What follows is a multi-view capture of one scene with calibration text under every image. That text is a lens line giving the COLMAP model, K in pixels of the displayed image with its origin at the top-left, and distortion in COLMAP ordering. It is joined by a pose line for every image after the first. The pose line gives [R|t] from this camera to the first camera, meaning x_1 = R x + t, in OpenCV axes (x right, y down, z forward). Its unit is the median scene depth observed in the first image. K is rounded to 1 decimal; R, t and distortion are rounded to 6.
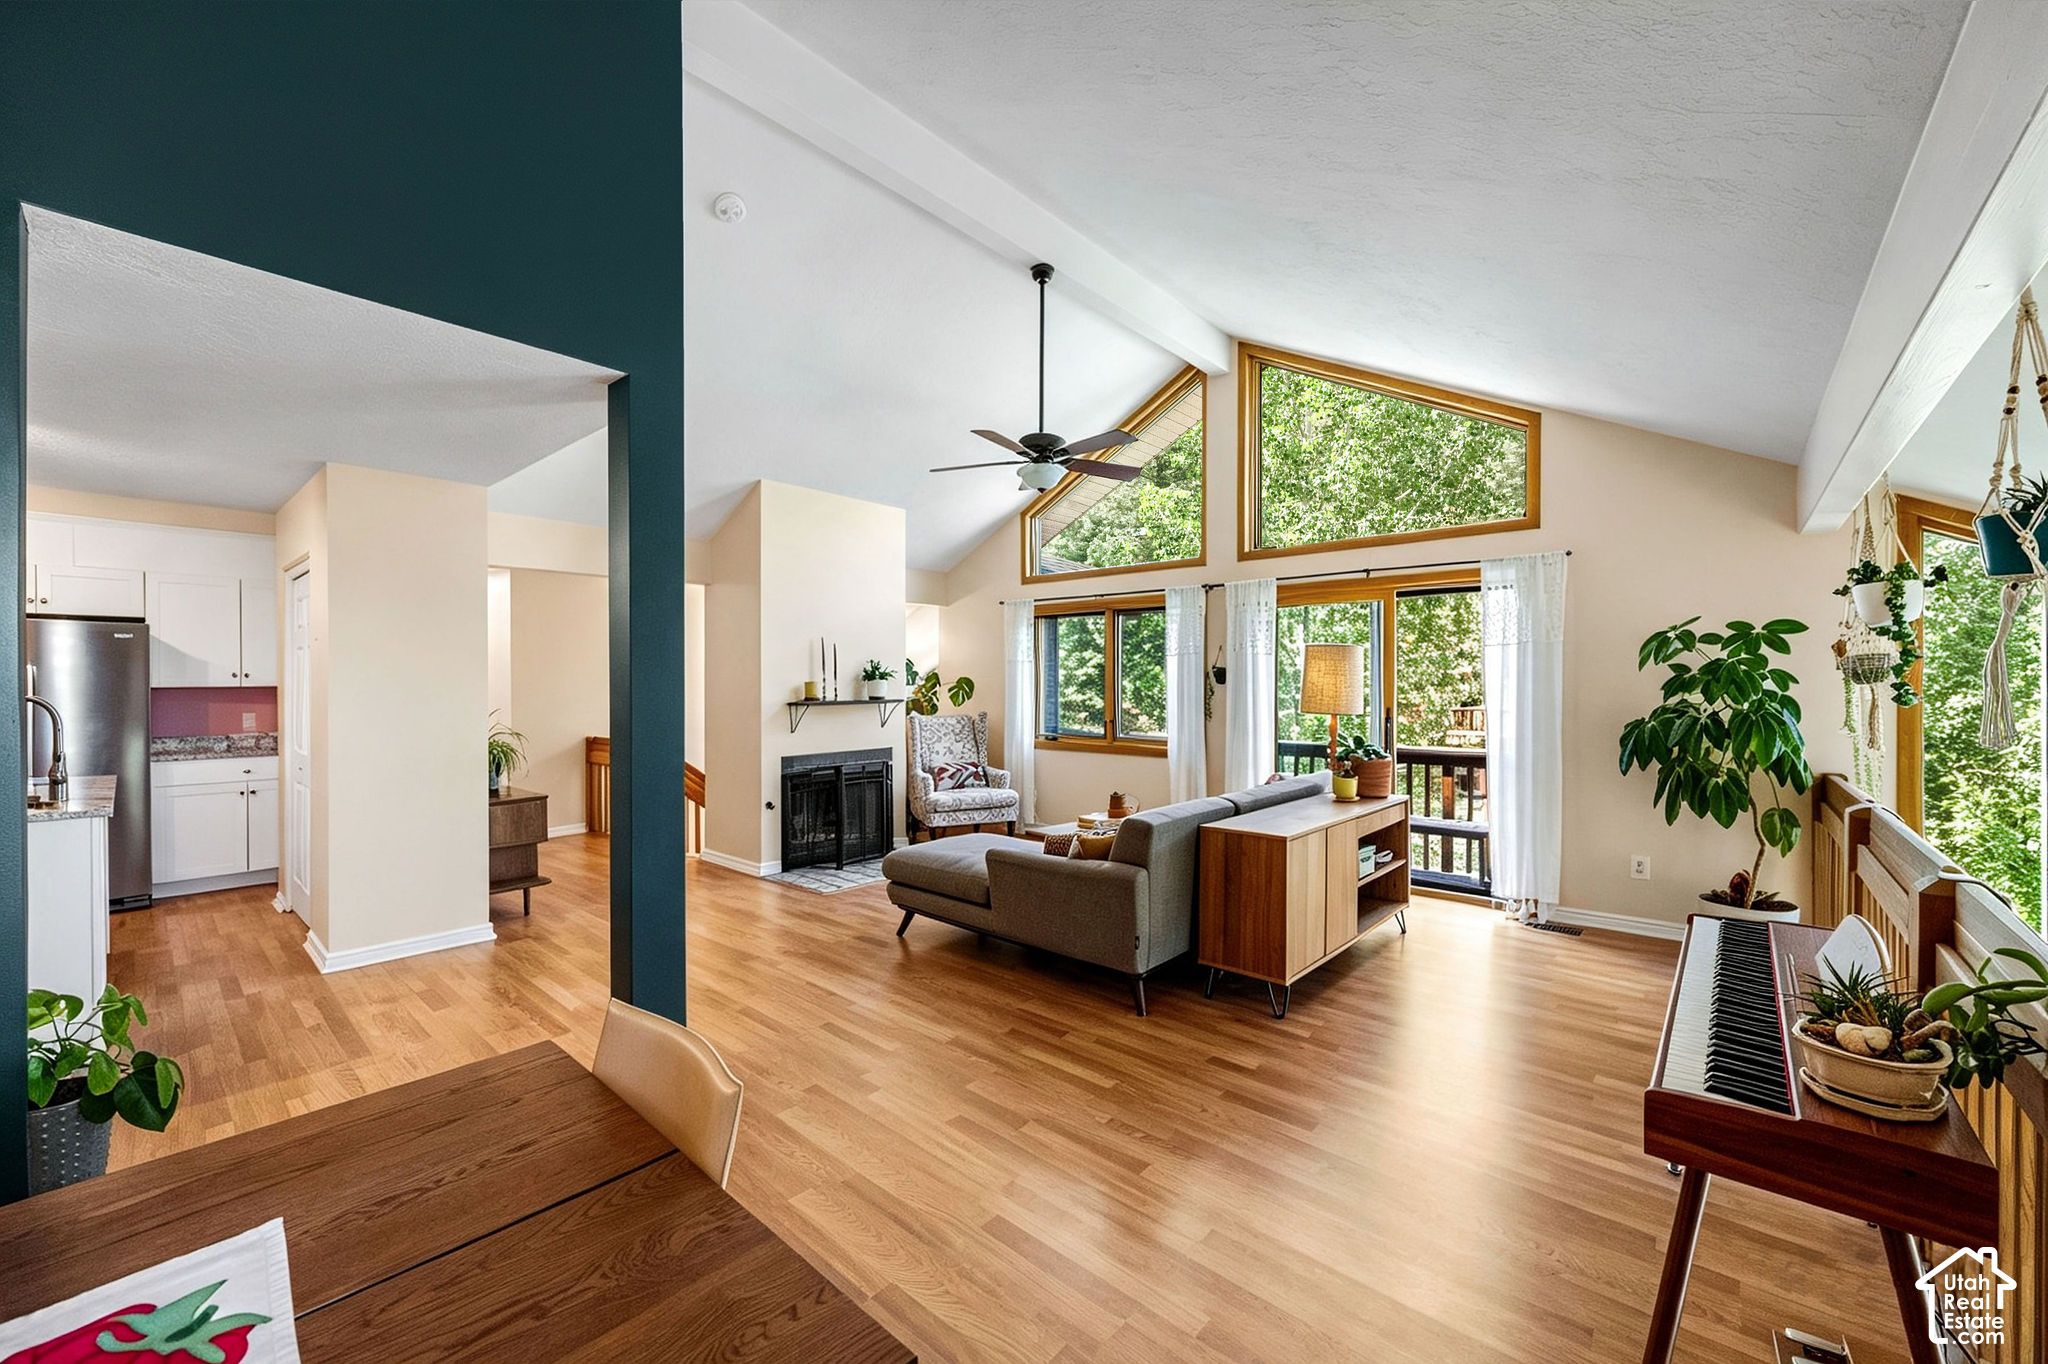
lens RADIAL K [[800.2, 0, 1027.1], [0, 800.2, 693.5], [0, 0, 1]] dist [-0.001942, -0.000783]
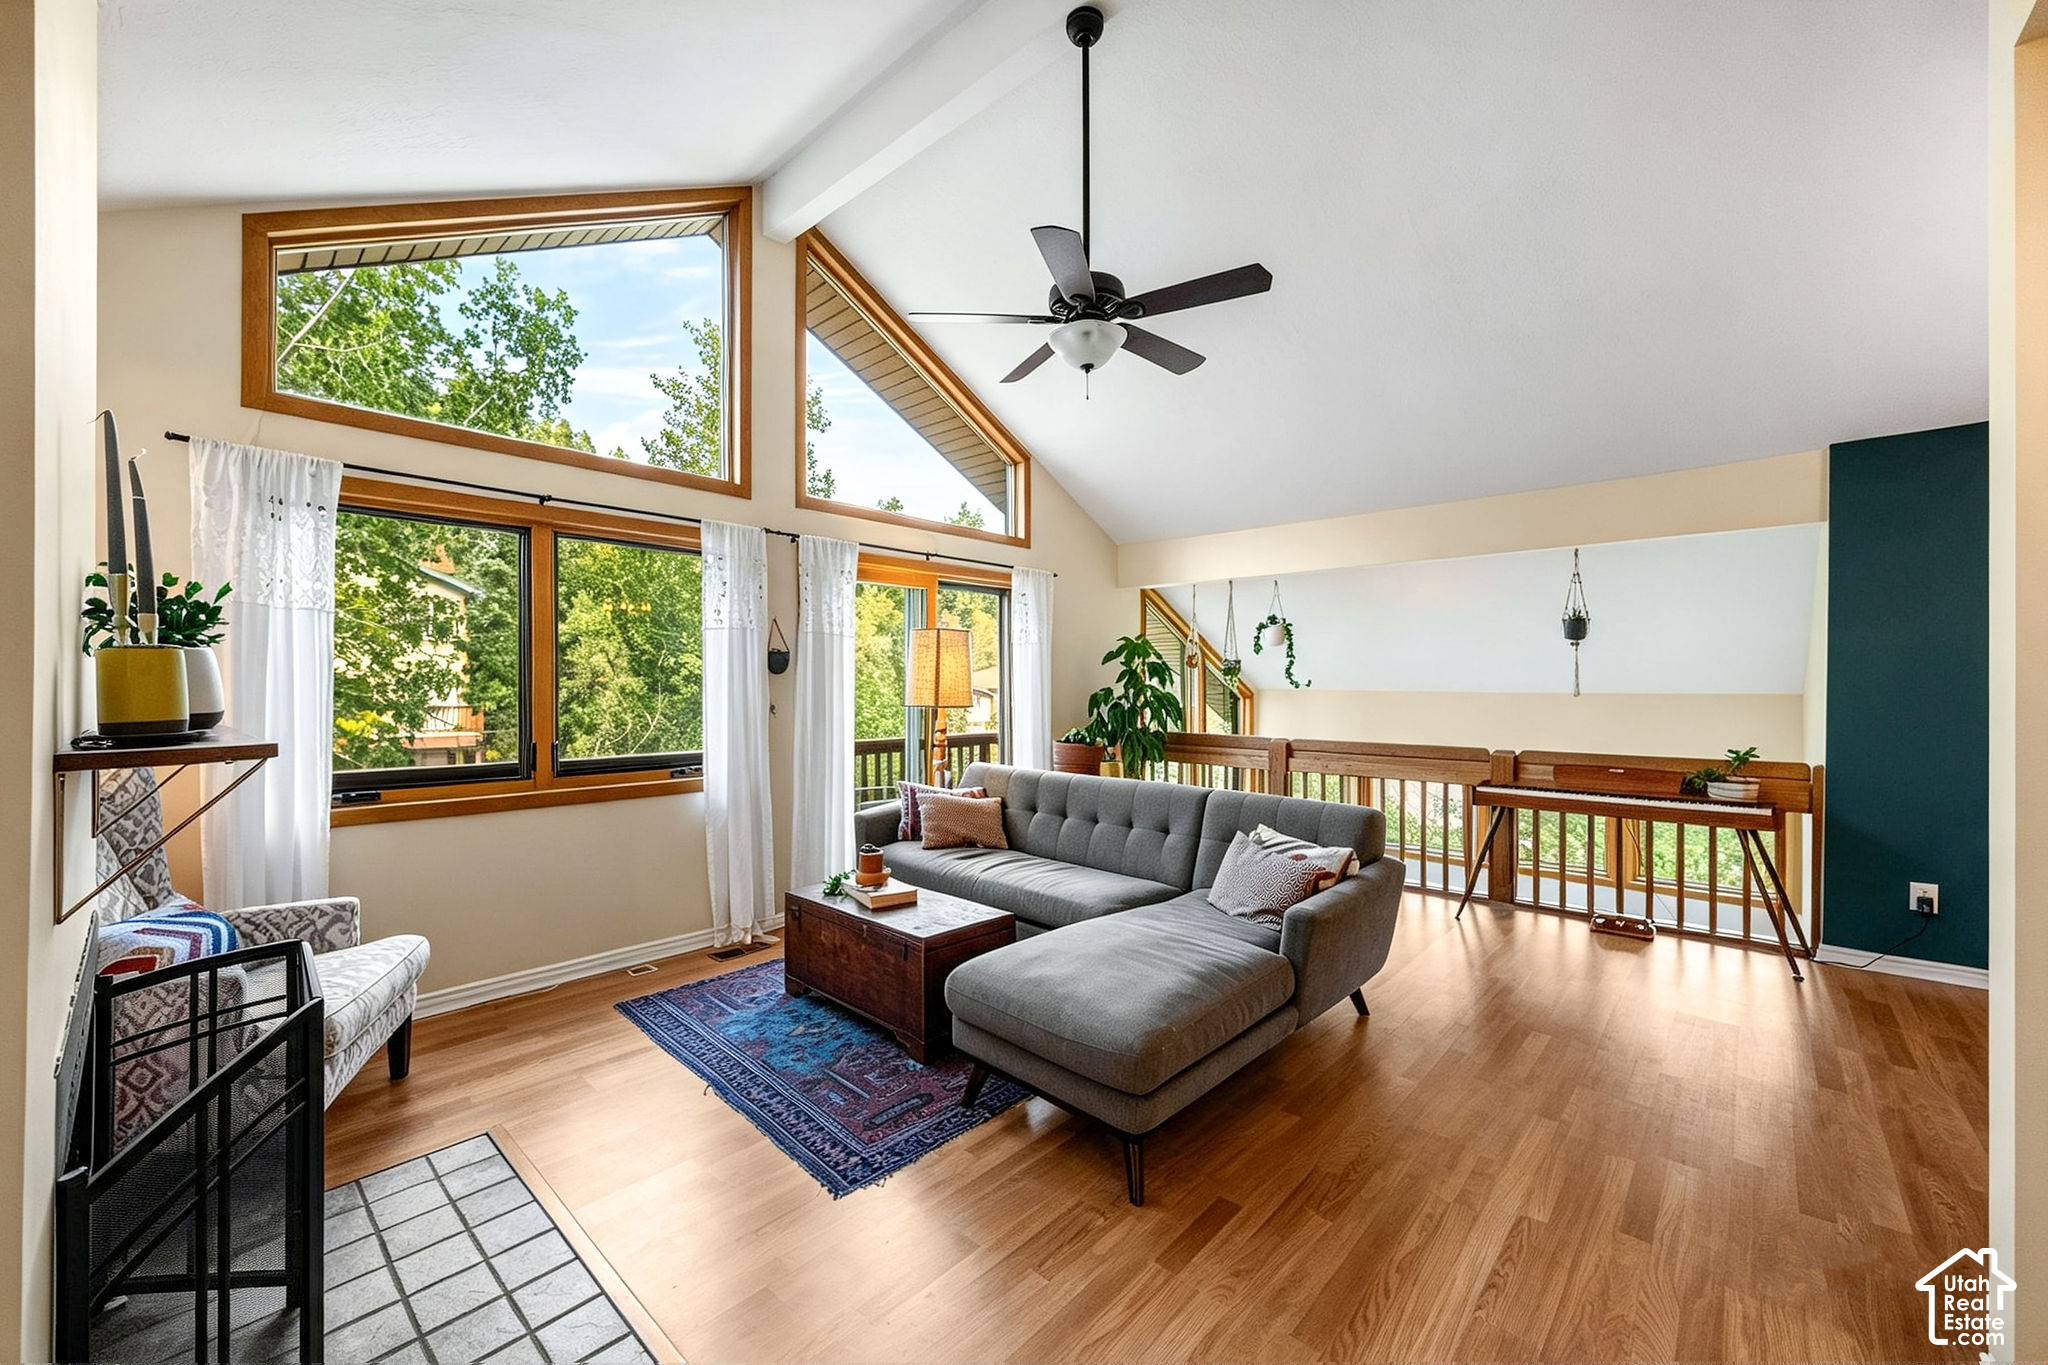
lens RADIAL K [[800.2, 0, 1012.2], [0, 800.2, 687.2], [0, 0, 1]] dist [-0.001942, -0.000783]
pose [[0.041038, -0.007947, 0.999126, -0.594892], [0.008245, 0.999937, 0.007615, -0.005225], [-0.999124, 0.007925, 0.041101, 1.000914]]
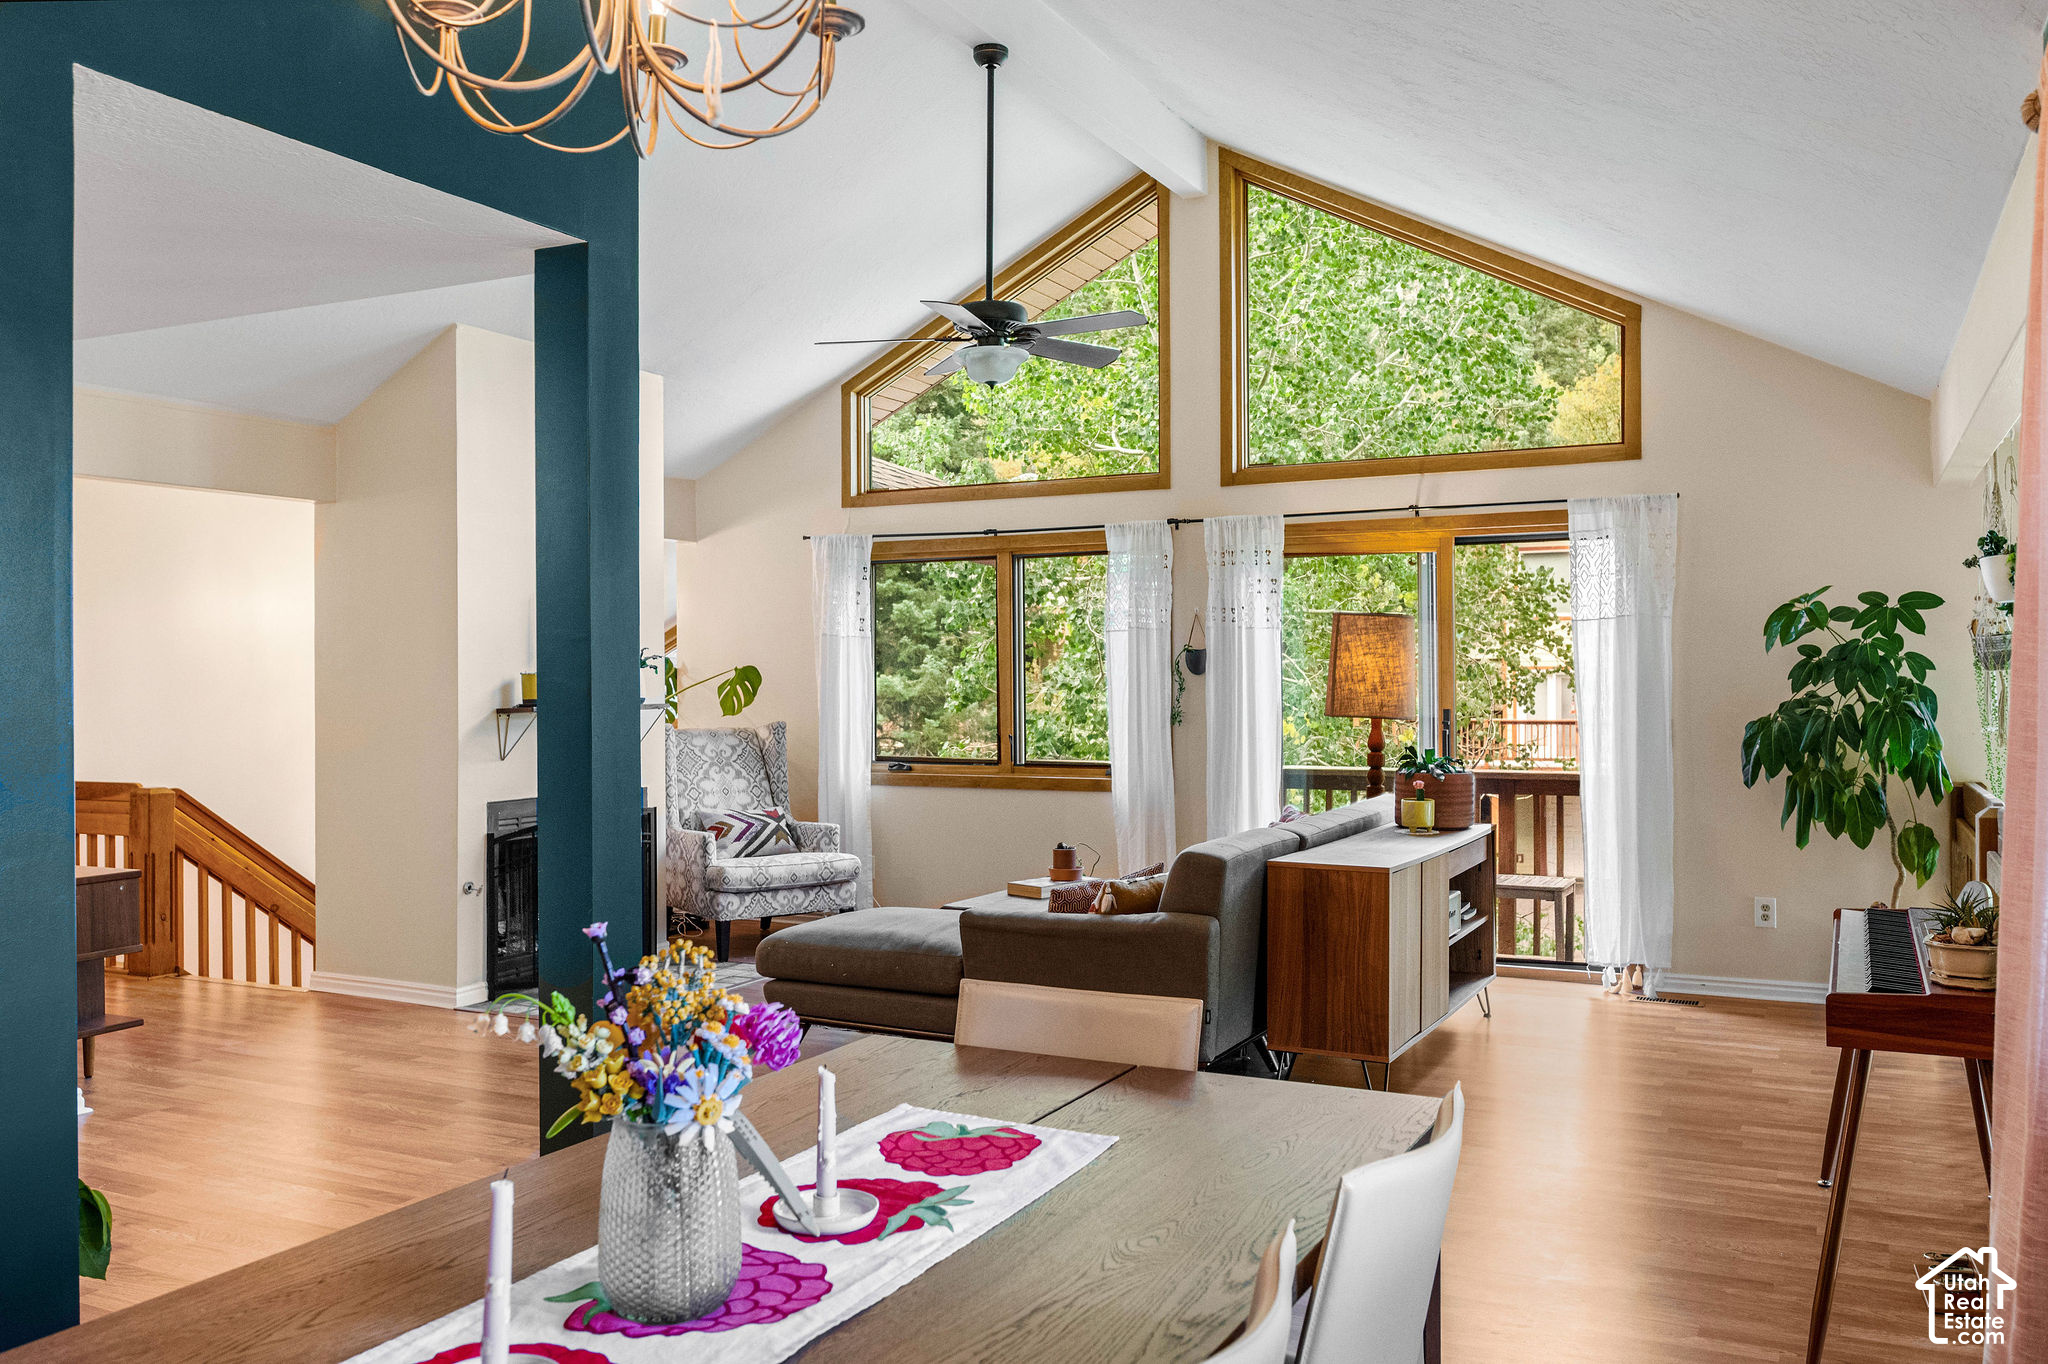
lens RADIAL K [[1608.1, 0, 1030.7], [0, 1608.1, 685.0], [0, 0, 1]] dist [-0.015914, -0.011541]
pose [[0.969085, -0.004955, 0.246677, -0.266067], [0.007068, 0.999946, -0.007678, 0.007224], [-0.246626, 0.009184, 0.969067, -0.284988]]
